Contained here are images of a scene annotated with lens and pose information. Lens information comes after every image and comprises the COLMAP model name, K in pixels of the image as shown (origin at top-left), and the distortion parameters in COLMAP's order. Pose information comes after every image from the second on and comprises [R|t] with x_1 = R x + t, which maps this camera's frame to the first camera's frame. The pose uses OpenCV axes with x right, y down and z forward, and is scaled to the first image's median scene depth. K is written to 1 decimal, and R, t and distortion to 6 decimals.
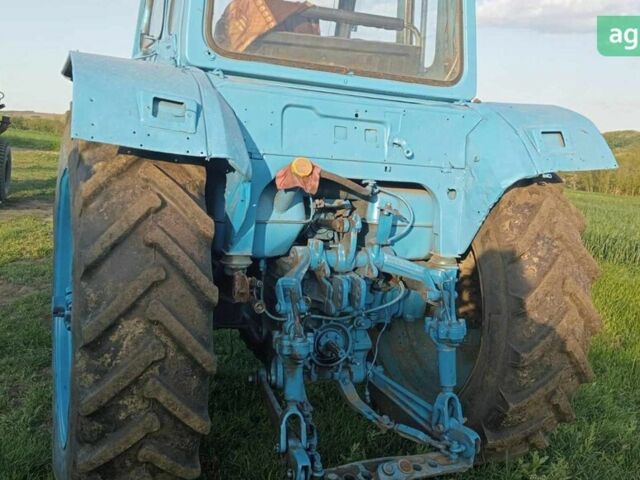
lens RADIAL K [[655.6, 0, 320.0], [0, 655.6, 240.0], [0, 0, 1]] dist [0.145410, -0.343424]
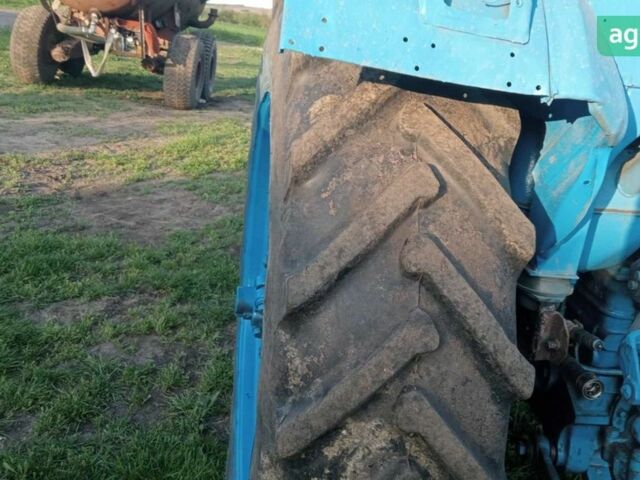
lens RADIAL K [[655.6, 0, 320.0], [0, 655.6, 240.0], [0, 0, 1]] dist [0.145410, -0.343424]
pose [[0.957379, 0.113439, -0.265625, -0.185028], [-0.074244, 0.985397, 0.153234, -0.084546], [0.279129, -0.126982, 0.951821, 0.486695]]
